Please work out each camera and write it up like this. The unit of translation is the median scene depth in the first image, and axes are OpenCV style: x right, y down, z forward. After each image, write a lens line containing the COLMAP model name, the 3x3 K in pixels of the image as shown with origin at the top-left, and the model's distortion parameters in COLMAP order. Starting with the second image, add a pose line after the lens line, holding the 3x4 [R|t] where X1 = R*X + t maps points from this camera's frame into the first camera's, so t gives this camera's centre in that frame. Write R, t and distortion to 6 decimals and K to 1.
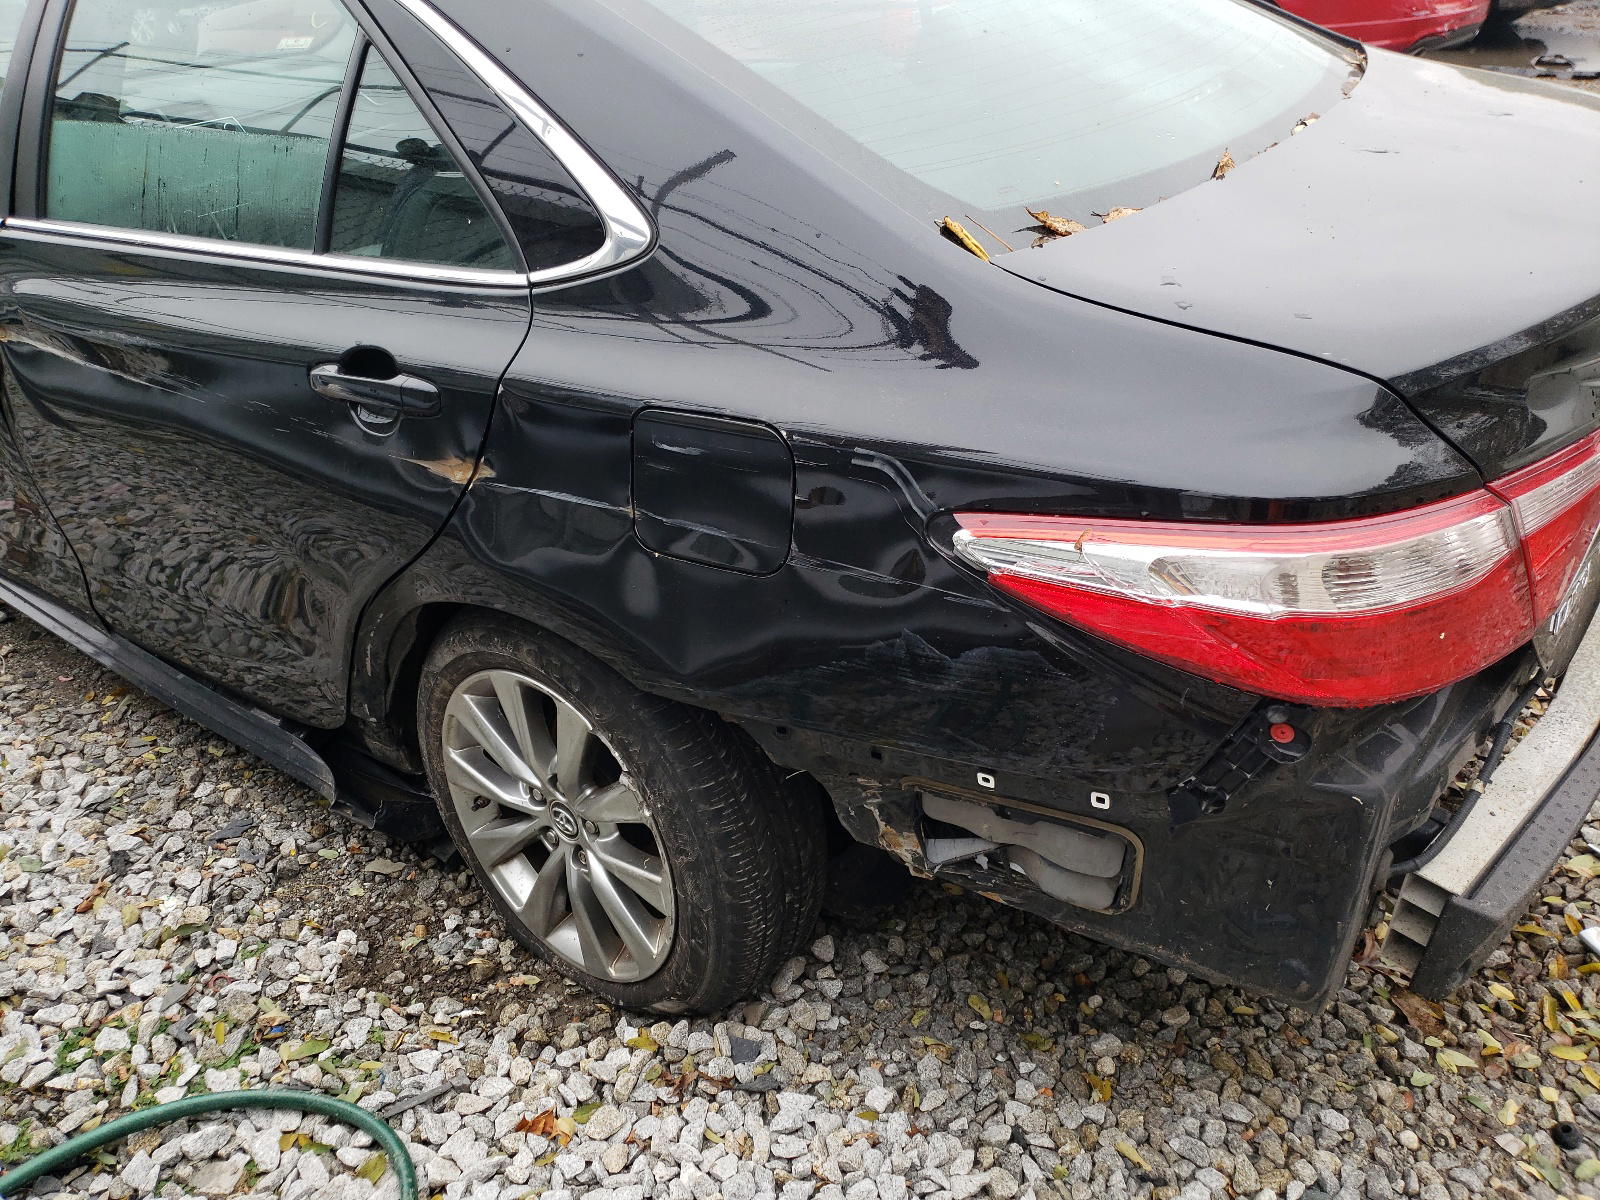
lens RADIAL K [[1314.8, 0, 797.8], [0, 1314.8, 602.2], [0, 0, 1]] dist [-0.000619, 0.014505]
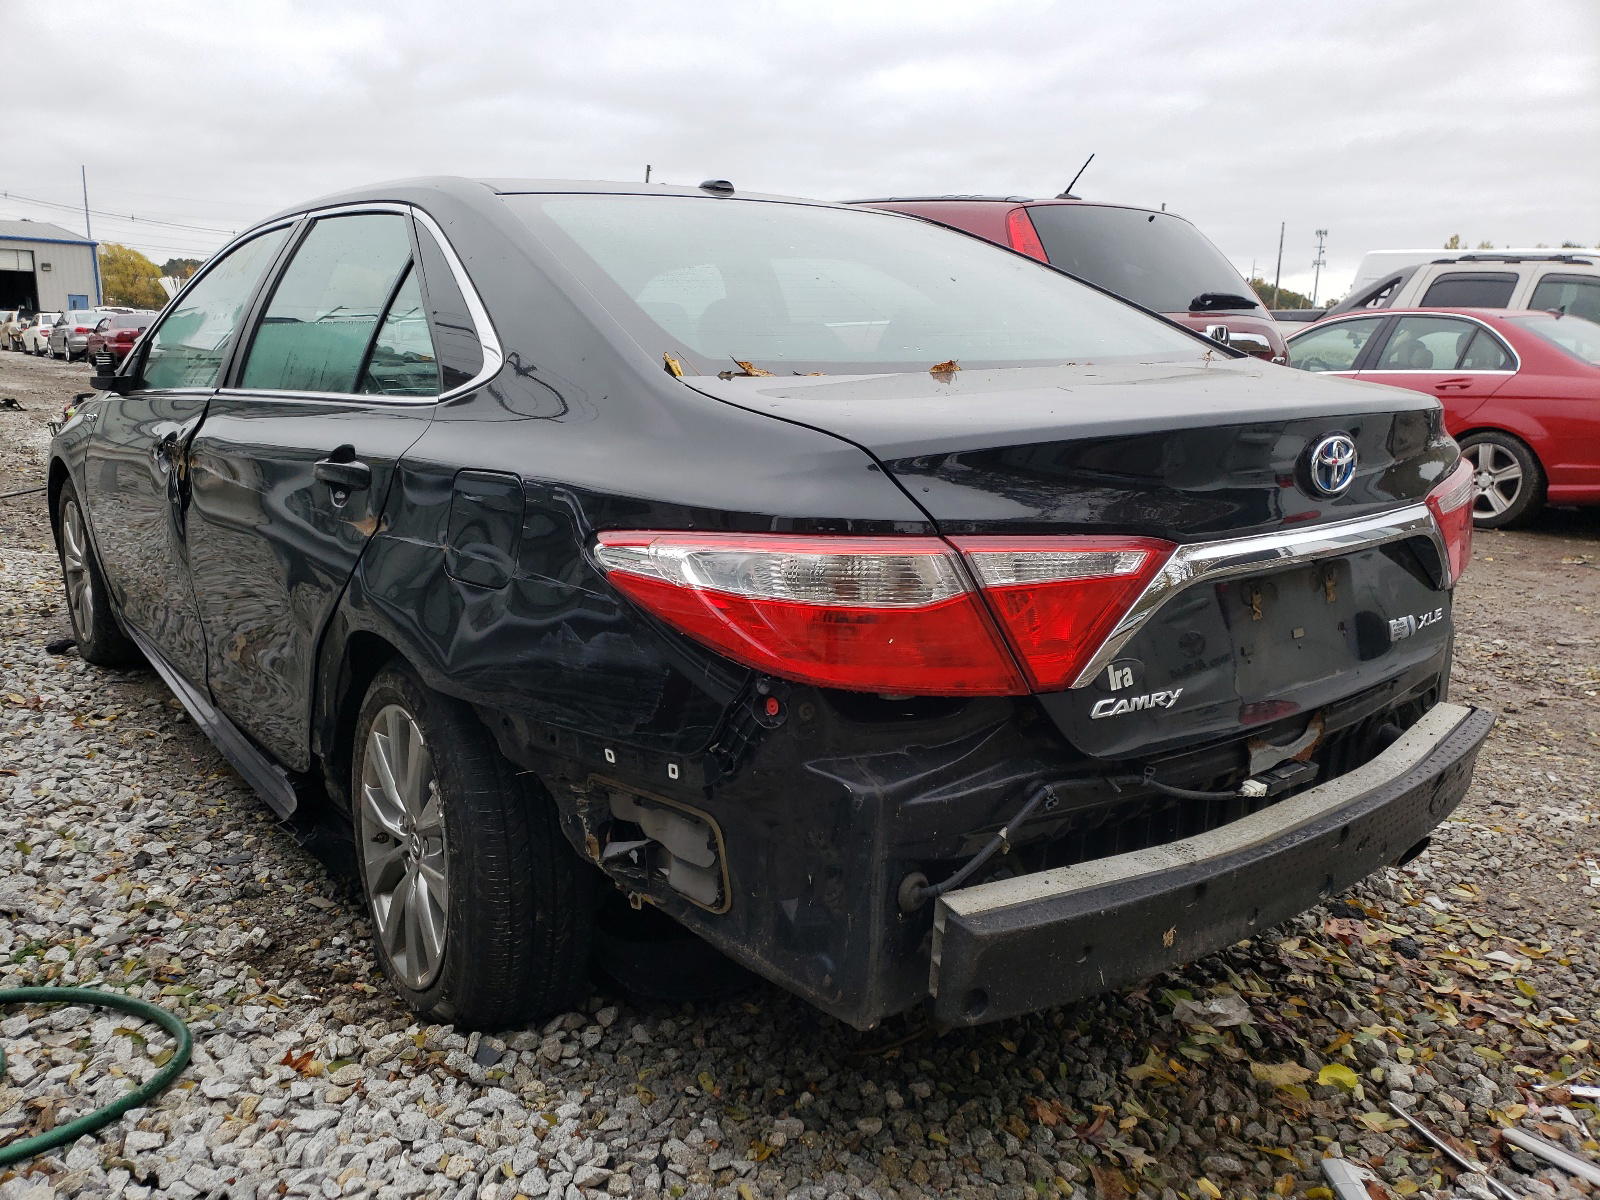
lens RADIAL K [[1314.8, 0, 802.8], [0, 1314.8, 600.0], [0, 0, 1]] dist [-0.000619, 0.014505]
pose [[0.955064, 0.119320, -0.271320, 0.483916], [-0.199770, 0.935370, -0.291848, 0.245106], [0.218962, 0.332935, 0.917175, -0.128178]]
